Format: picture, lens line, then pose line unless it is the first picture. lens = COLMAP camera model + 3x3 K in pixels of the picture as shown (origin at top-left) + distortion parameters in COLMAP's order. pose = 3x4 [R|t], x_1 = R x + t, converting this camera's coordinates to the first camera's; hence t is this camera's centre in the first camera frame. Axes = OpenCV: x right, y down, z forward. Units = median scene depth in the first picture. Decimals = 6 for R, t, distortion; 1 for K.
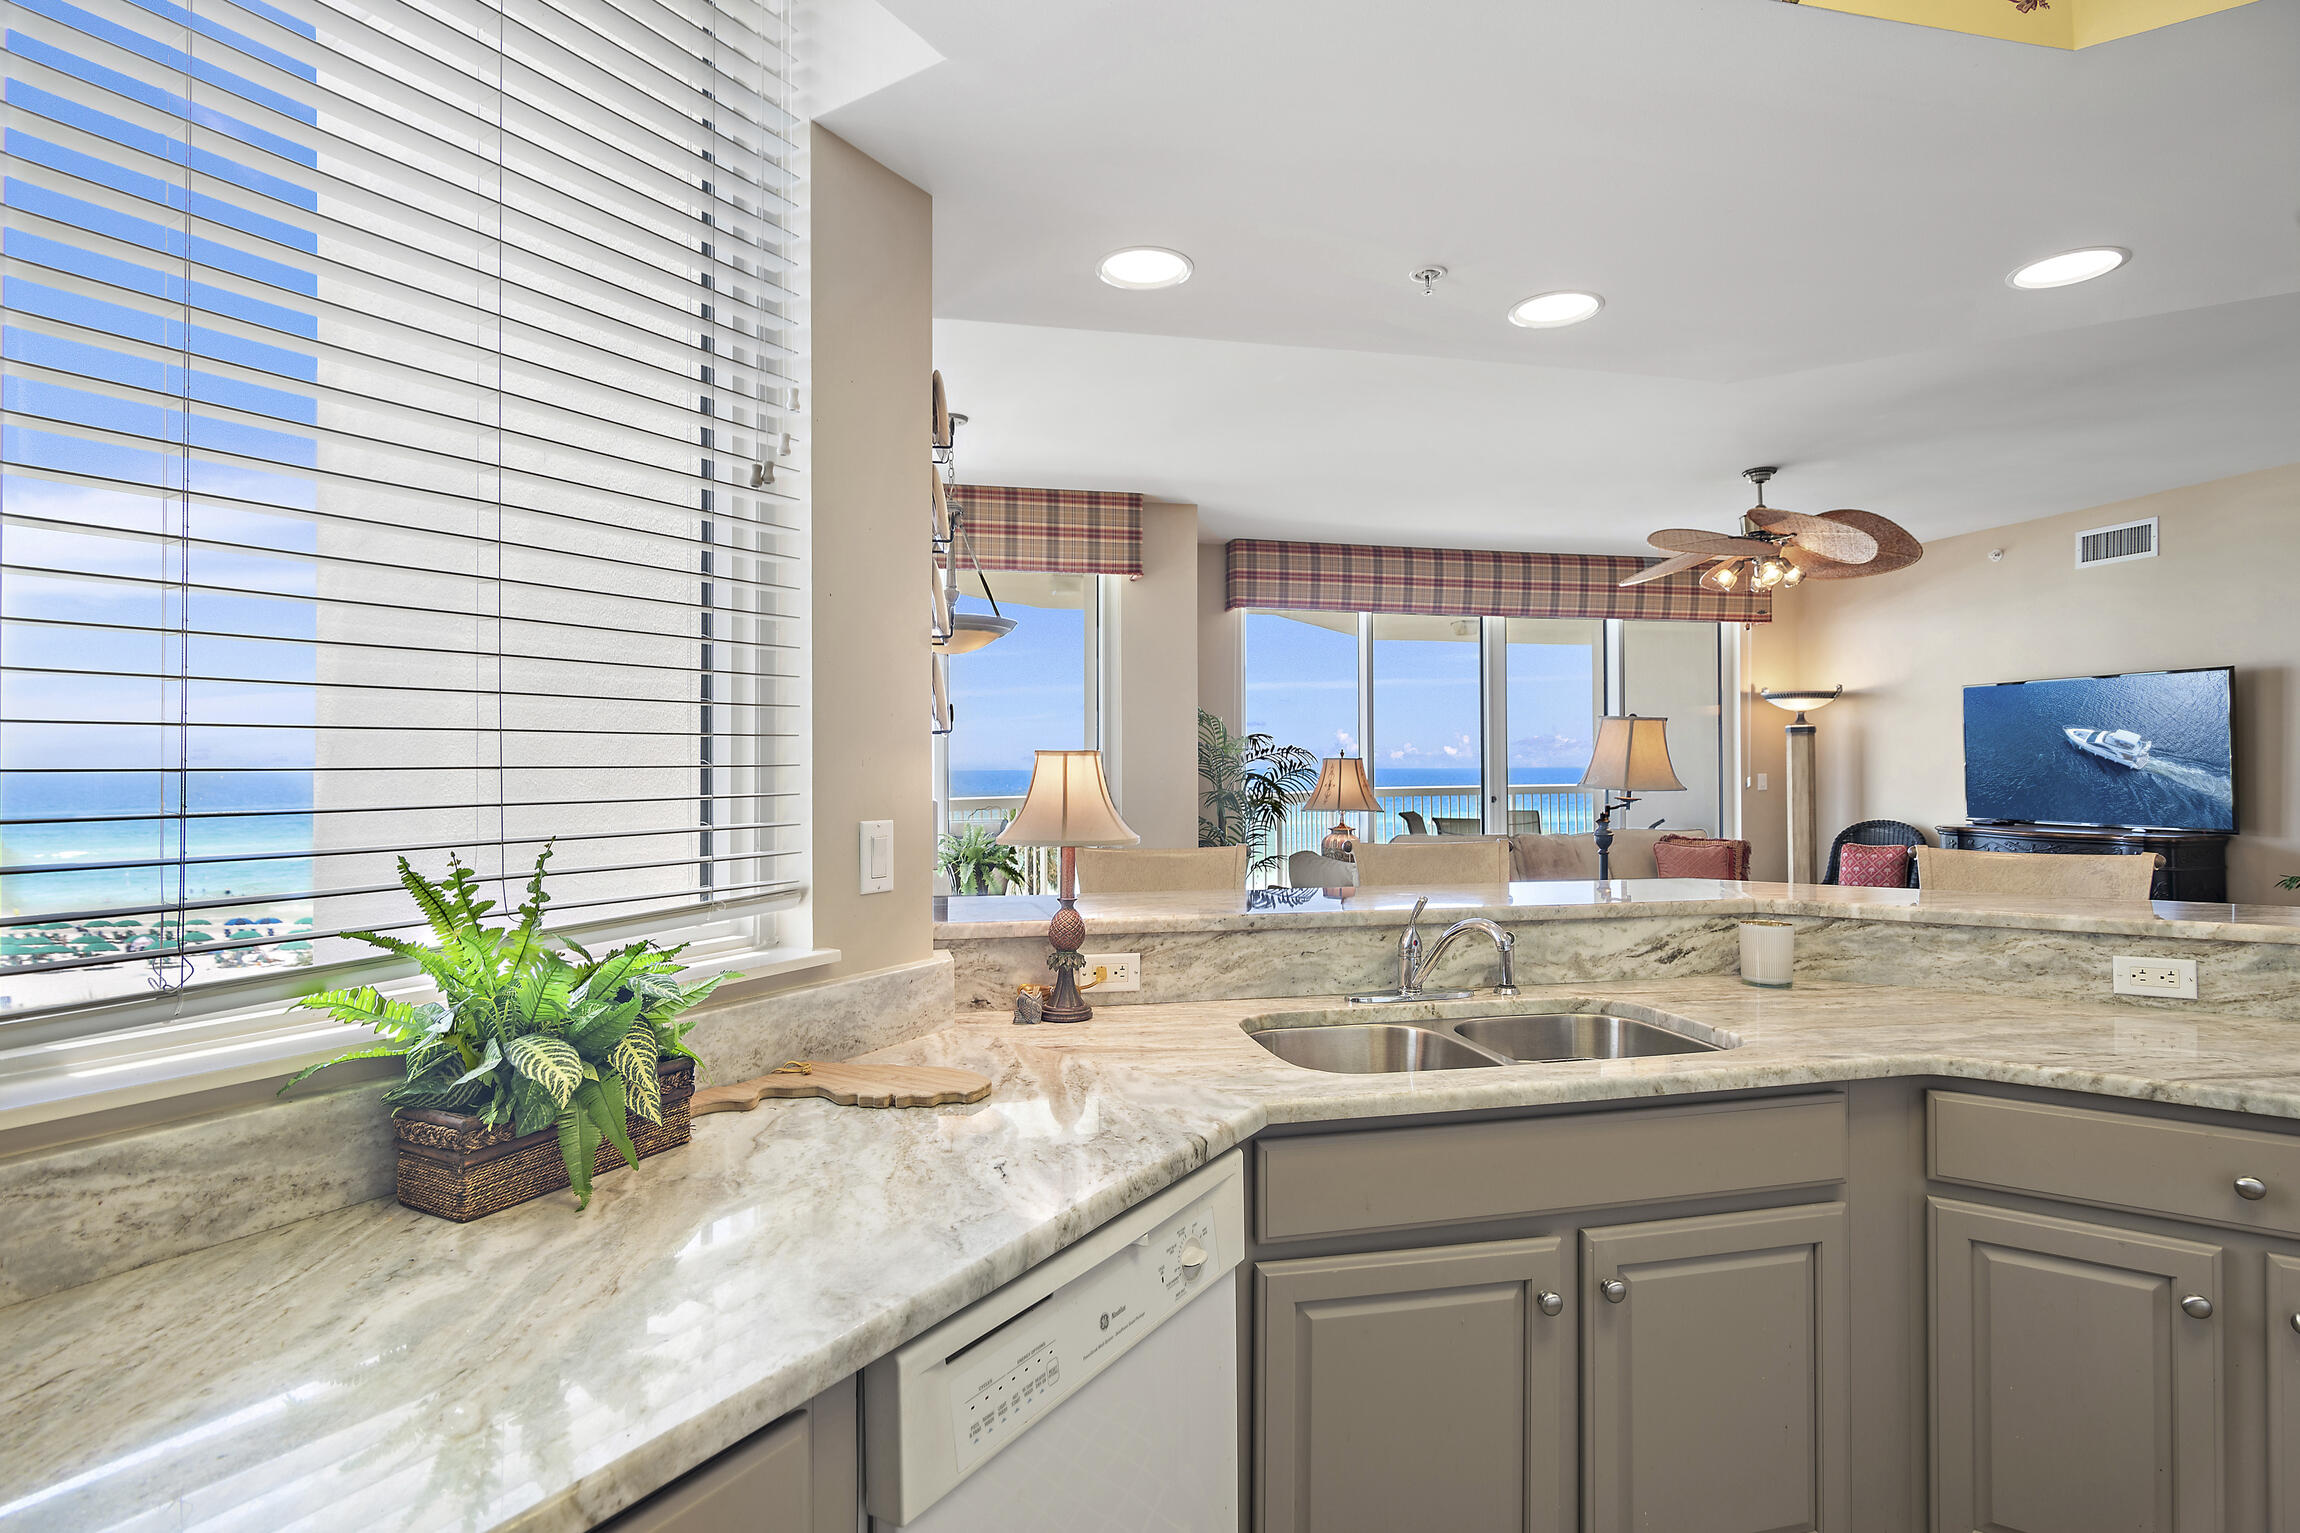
lens RADIAL K [[1132.9, 0, 1141.4], [0, 1132.9, 744.5], [0, 0, 1]] dist [-0.001222, -0.002493]
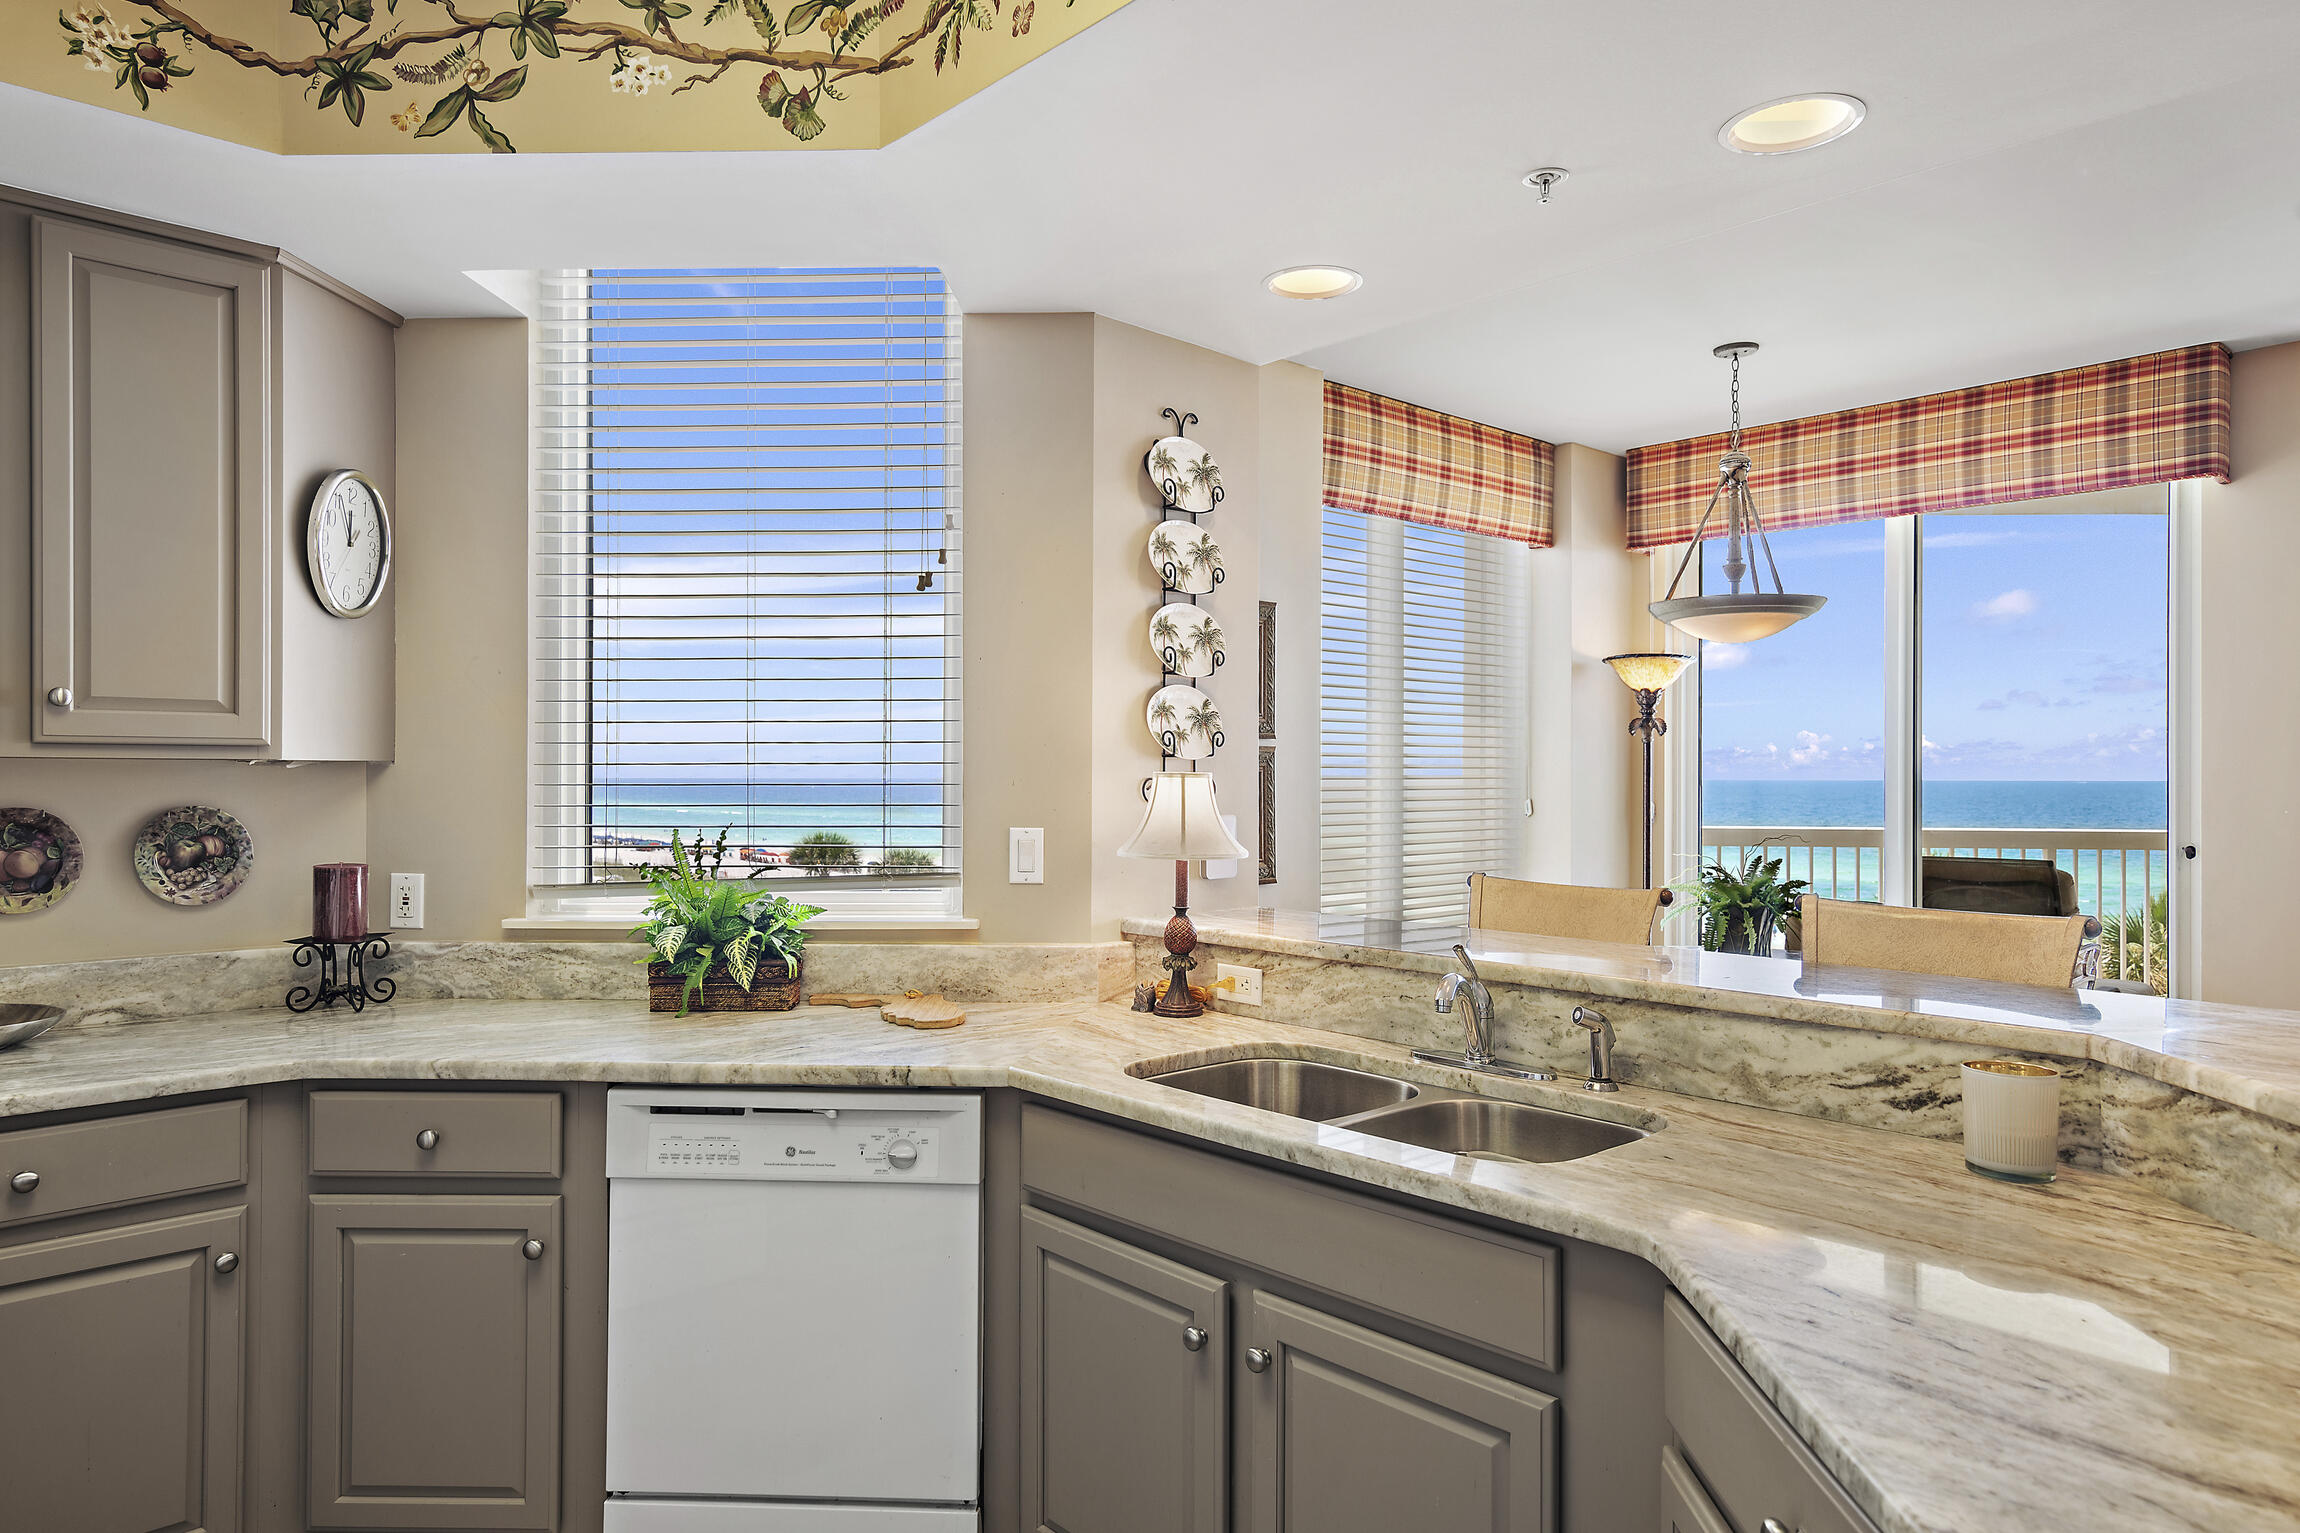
lens RADIAL K [[1398.6, 0, 1089.5], [0, 1398.6, 775.0], [0, 0, 1]] dist [0.034053, -0.005458]
pose [[0.478546, -0.000075, -0.878062, 1.030620], [0.013046, 0.999890, 0.007025, -0.002970], [0.877965, -0.014818, 0.478495, 0.258444]]
